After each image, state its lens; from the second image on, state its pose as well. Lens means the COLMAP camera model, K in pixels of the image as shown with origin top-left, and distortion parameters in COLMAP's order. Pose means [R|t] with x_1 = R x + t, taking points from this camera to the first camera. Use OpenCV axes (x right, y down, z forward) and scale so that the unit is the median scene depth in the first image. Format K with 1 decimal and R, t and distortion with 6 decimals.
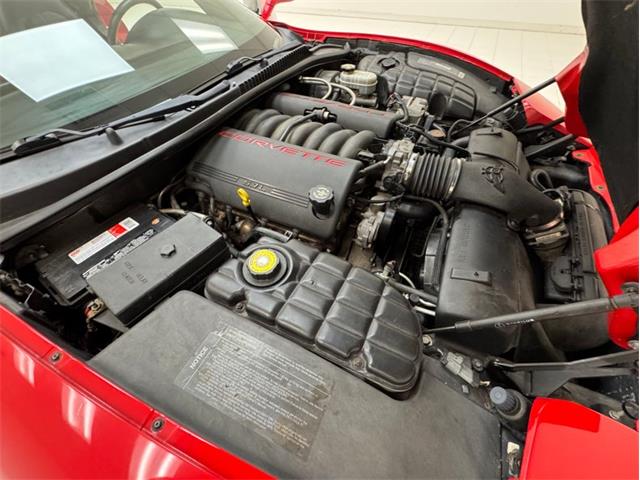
lens RADIAL K [[262.7, 0, 320.0], [0, 262.7, 240.0], [0, 0, 1]] dist [-0.001932, -0.000173]
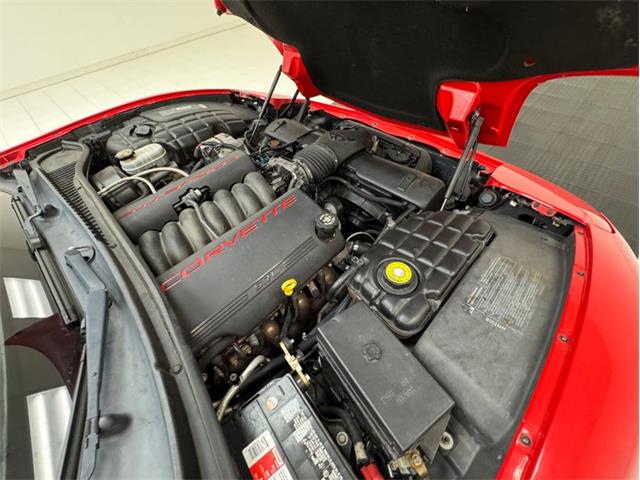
lens RADIAL K [[261.0, 0, 320.0], [0, 261.0, 240.0], [0, 0, 1]] dist [0.000979, 0.000055]
pose [[0.339998, -0.727616, 0.595799, -0.665526], [0.769343, 0.579556, 0.268747, -0.415172], [-0.540844, 0.367000, 0.756835, 0.212366]]
